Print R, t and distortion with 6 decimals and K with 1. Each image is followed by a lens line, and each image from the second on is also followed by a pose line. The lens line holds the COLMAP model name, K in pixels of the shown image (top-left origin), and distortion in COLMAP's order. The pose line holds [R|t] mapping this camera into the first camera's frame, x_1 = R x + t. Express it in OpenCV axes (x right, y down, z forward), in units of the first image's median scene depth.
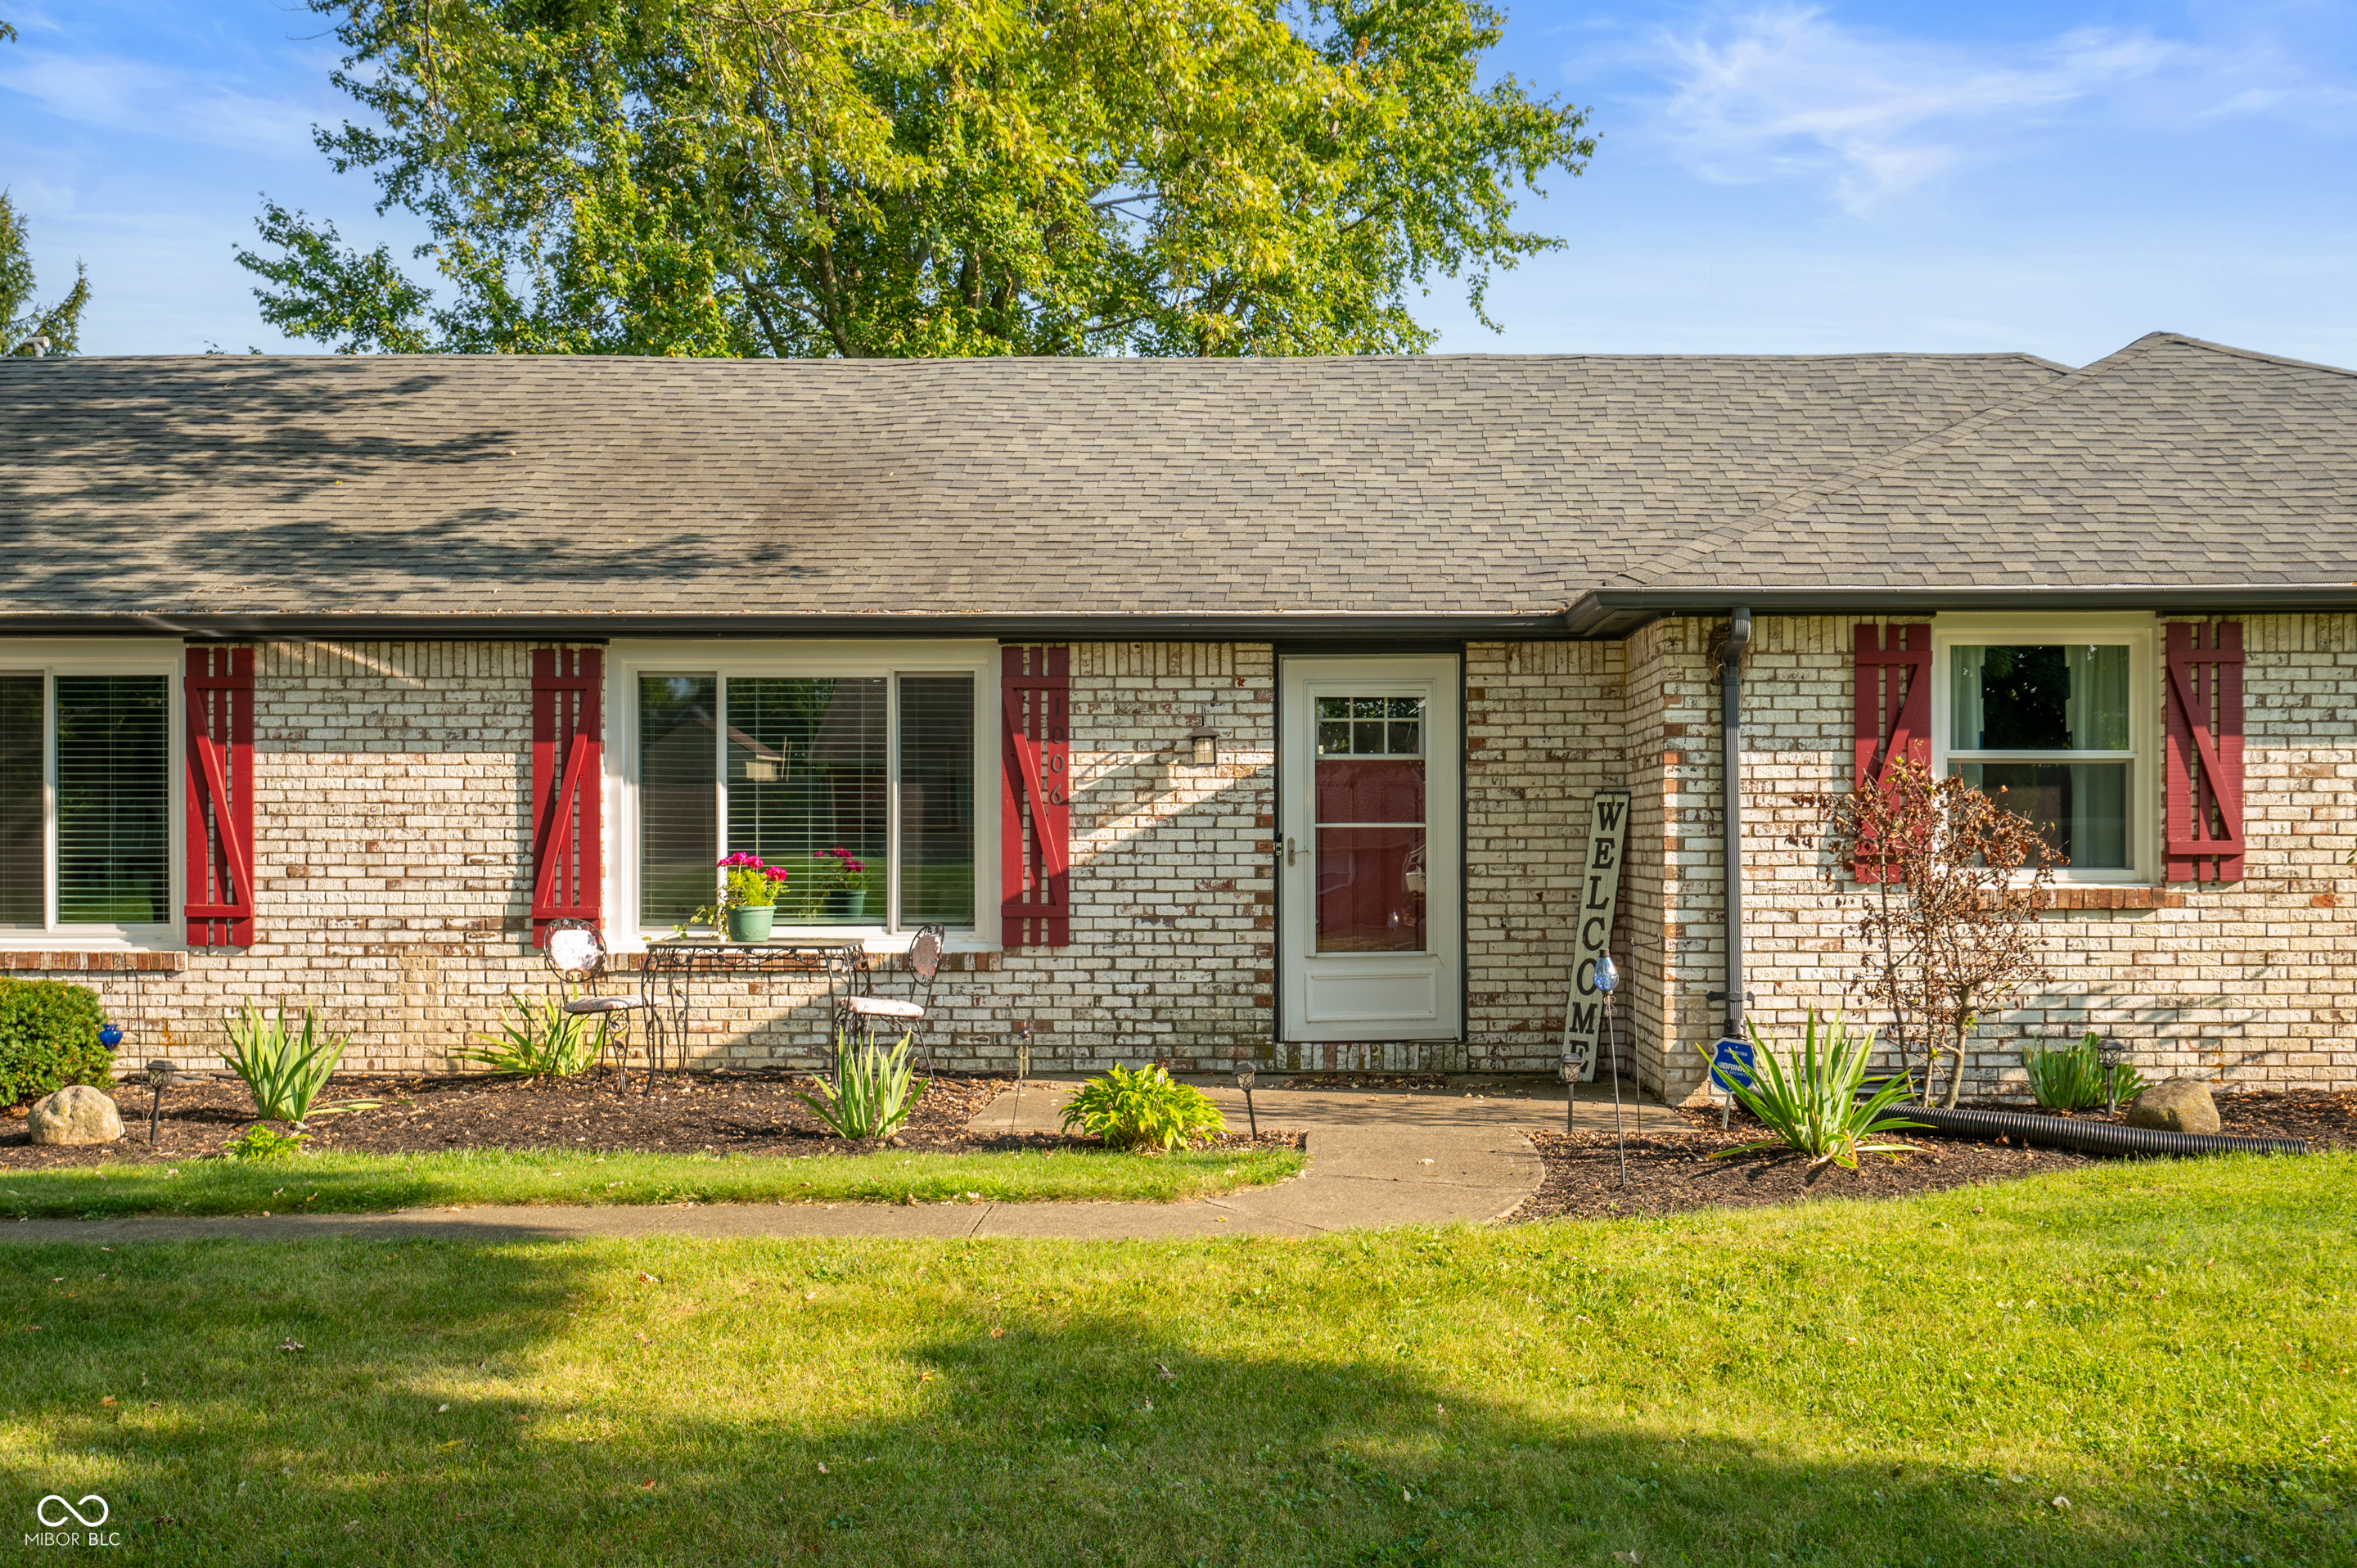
lens RADIAL K [[1764.7, 0, 1177.5], [0, 1764.7, 769.3], [0, 0, 1]] dist [-0.008501, -0.002360]
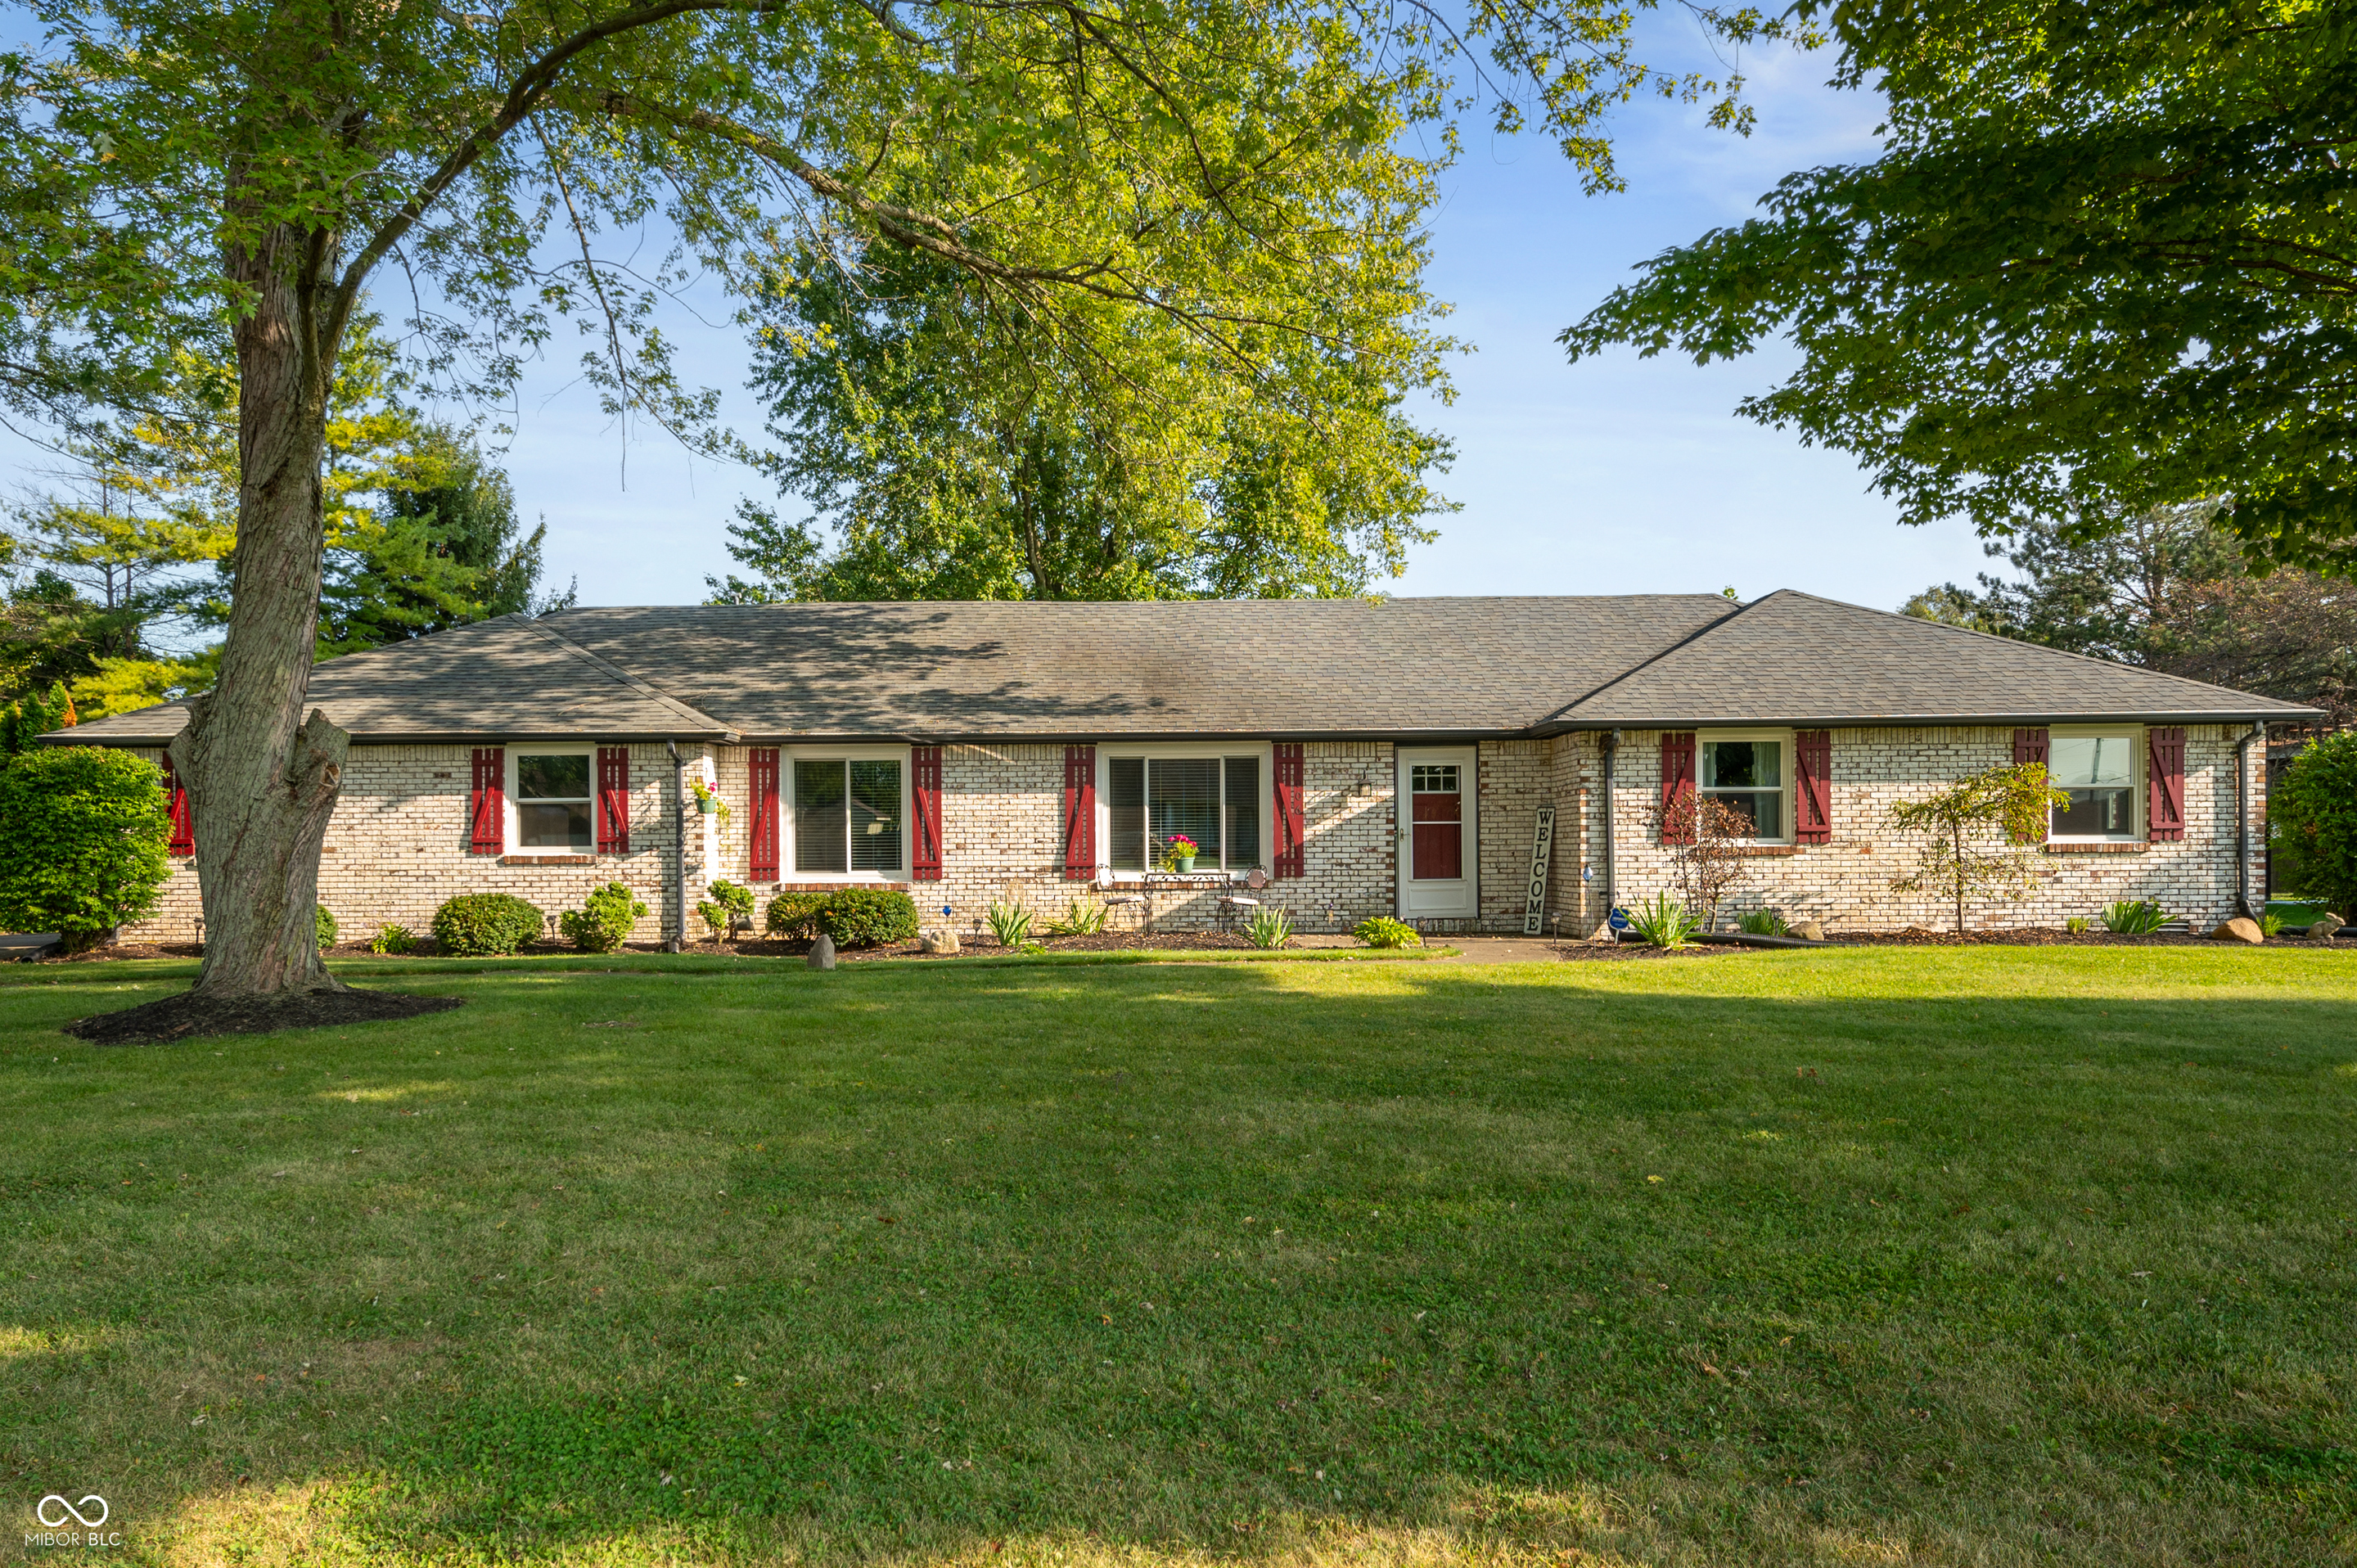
lens RADIAL K [[1013.7, 0, 1180.6], [0, 1013.7, 804.5], [0, 0, 1]] dist [-0.002810, -0.000227]
pose [[0.999869, -0.007324, -0.014469, -0.199577], [0.007373, 0.999967, 0.003337, 0.001968], [0.014444, -0.003443, 0.999890, -0.299931]]
